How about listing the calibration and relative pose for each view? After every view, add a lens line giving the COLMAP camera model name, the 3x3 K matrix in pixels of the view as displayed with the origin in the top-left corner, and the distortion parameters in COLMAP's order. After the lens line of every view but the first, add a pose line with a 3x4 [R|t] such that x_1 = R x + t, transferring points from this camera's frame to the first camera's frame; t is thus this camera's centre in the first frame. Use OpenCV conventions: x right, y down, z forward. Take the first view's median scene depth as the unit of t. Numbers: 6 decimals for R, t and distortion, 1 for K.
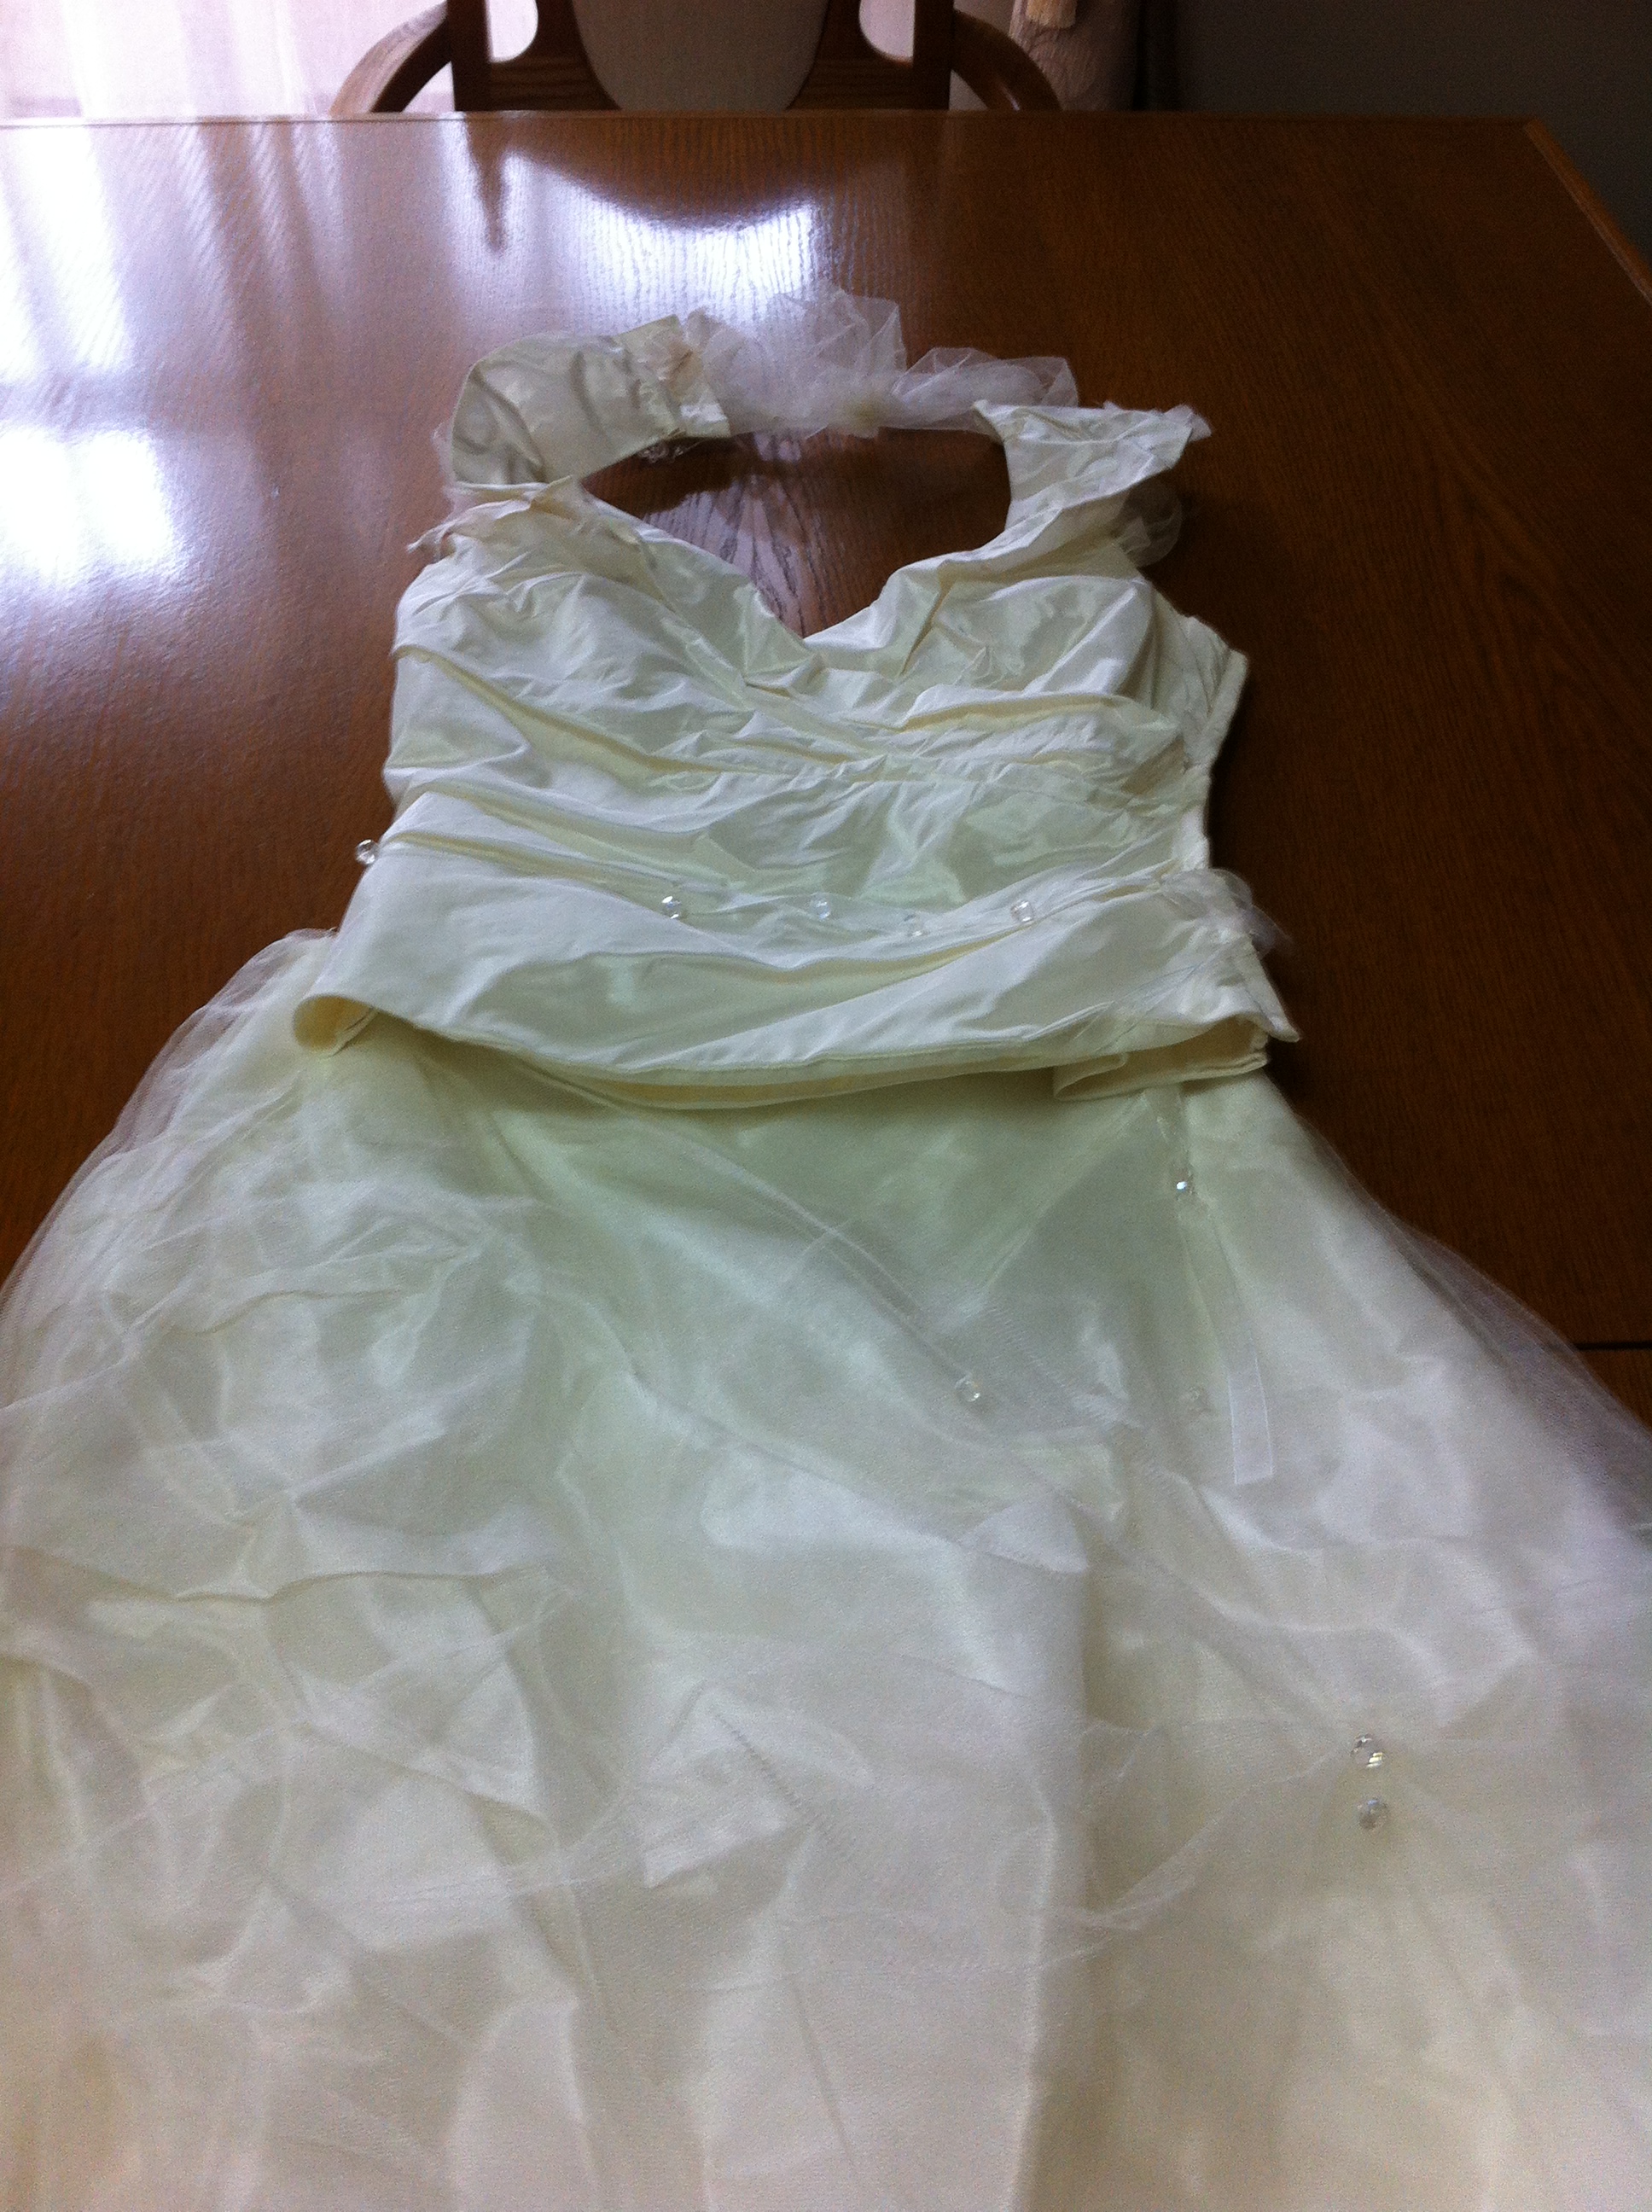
lens RADIAL K [[2203.5, 0, 826.0], [0, 2203.5, 1106.0], [0, 0, 1]] dist [0.175919, -0.482154]
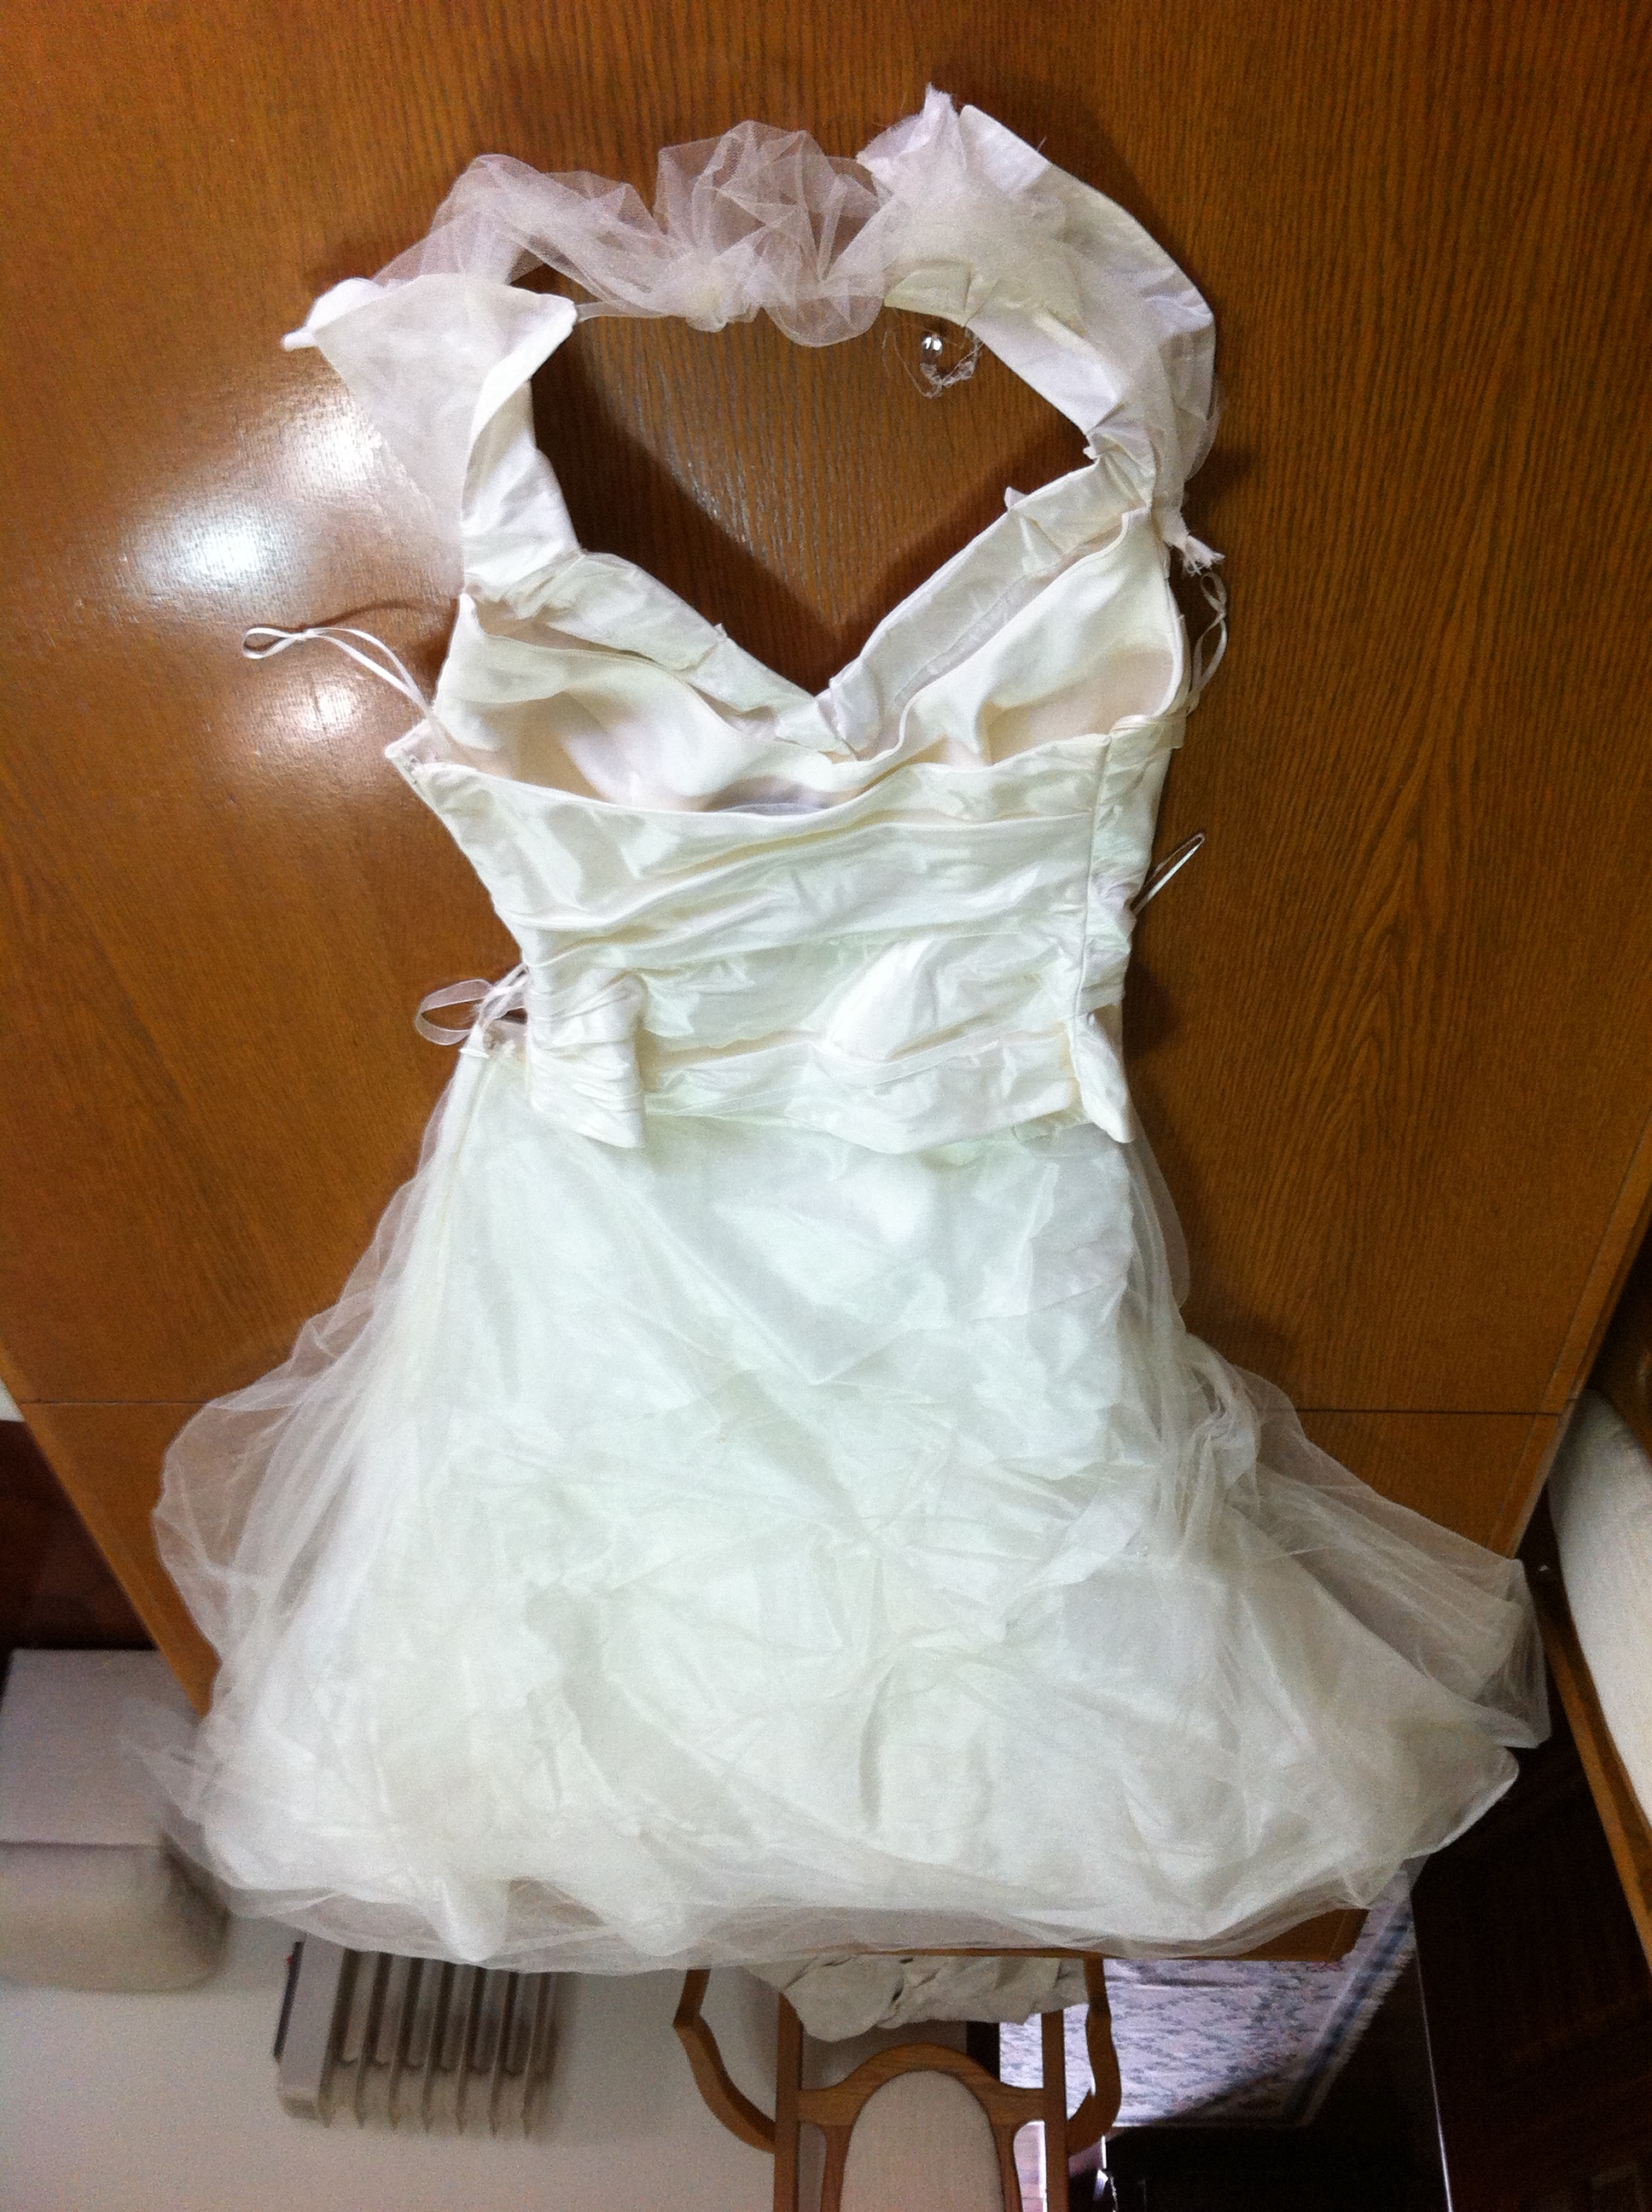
lens RADIAL K [[2203.5, 0, 826.0], [0, 2203.5, 1106.0], [0, 0, 1]] dist [0.175919, -0.482154]
pose [[0.998949, 0.032059, -0.032752, 0.077260], [0.036233, -0.114853, 0.992721, -1.630143], [0.028064, -0.992865, -0.115894, 1.247573]]
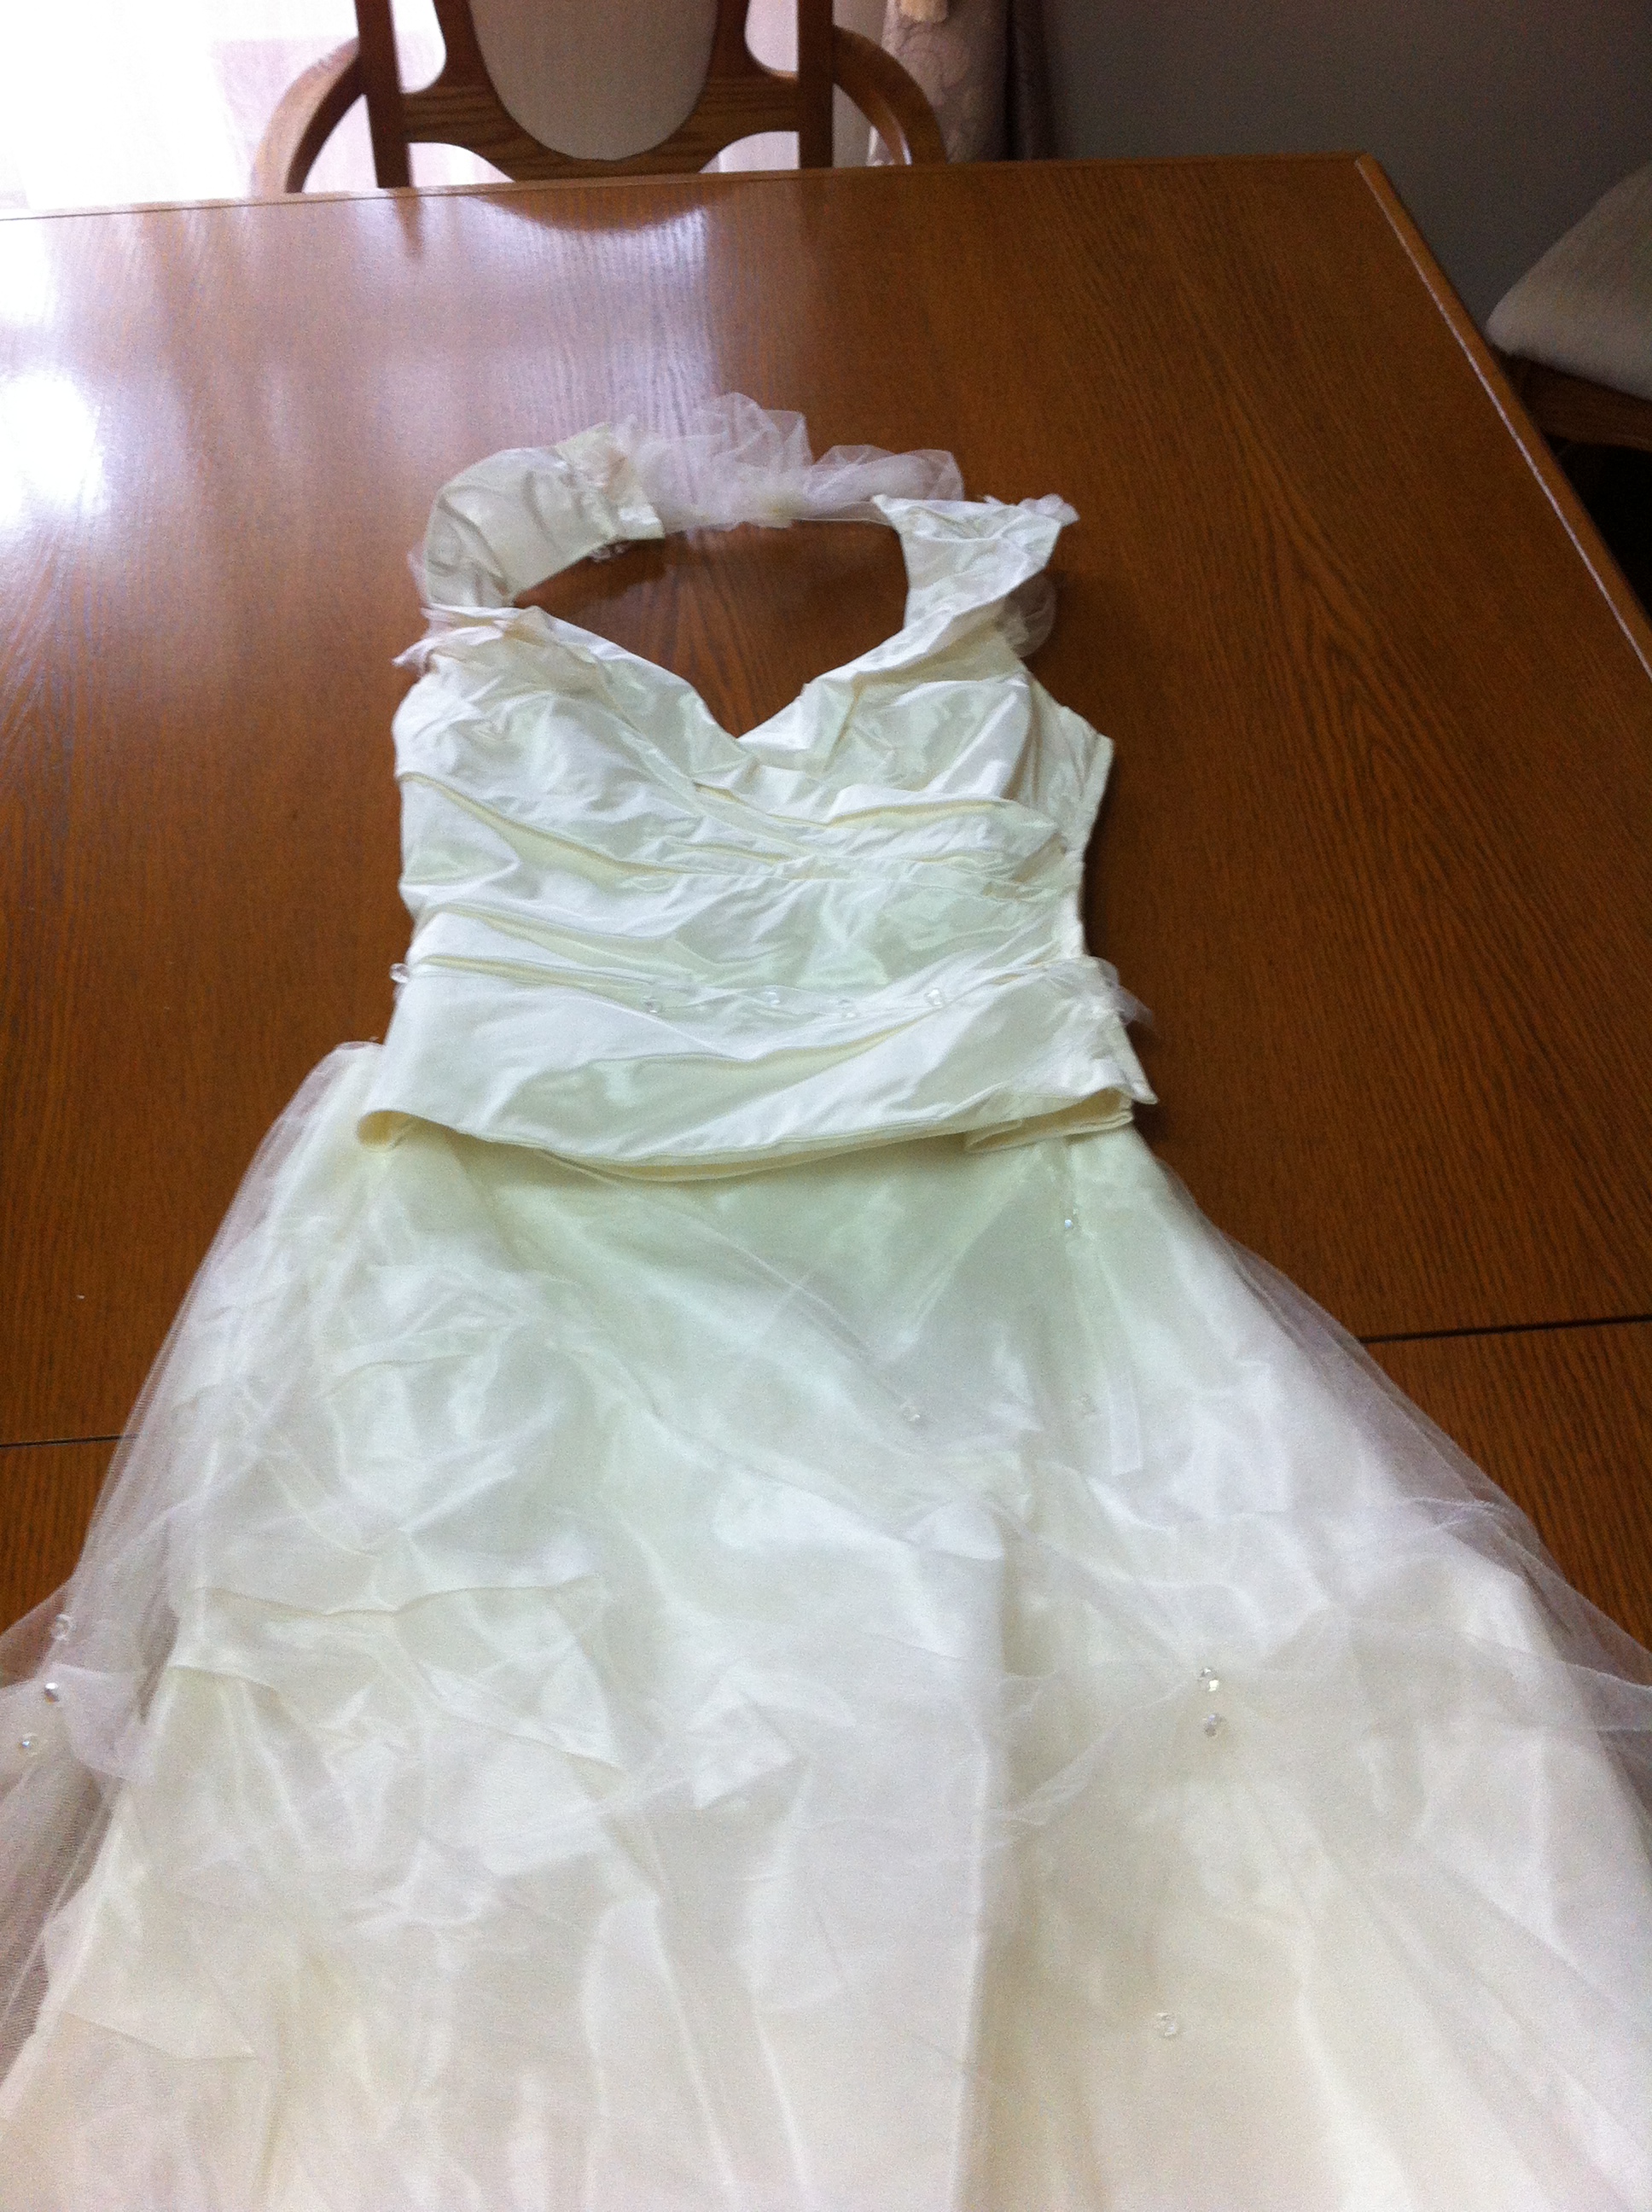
lens RADIAL K [[2203.5, 0, 826.0], [0, 2203.5, 1106.0], [0, 0, 1]] dist [0.175919, -0.482154]
pose [[0.998275, -0.048597, 0.032945, -0.014589], [0.045953, 0.995992, 0.076737, -0.116758], [-0.036542, -0.075090, 0.996507, -0.218372]]
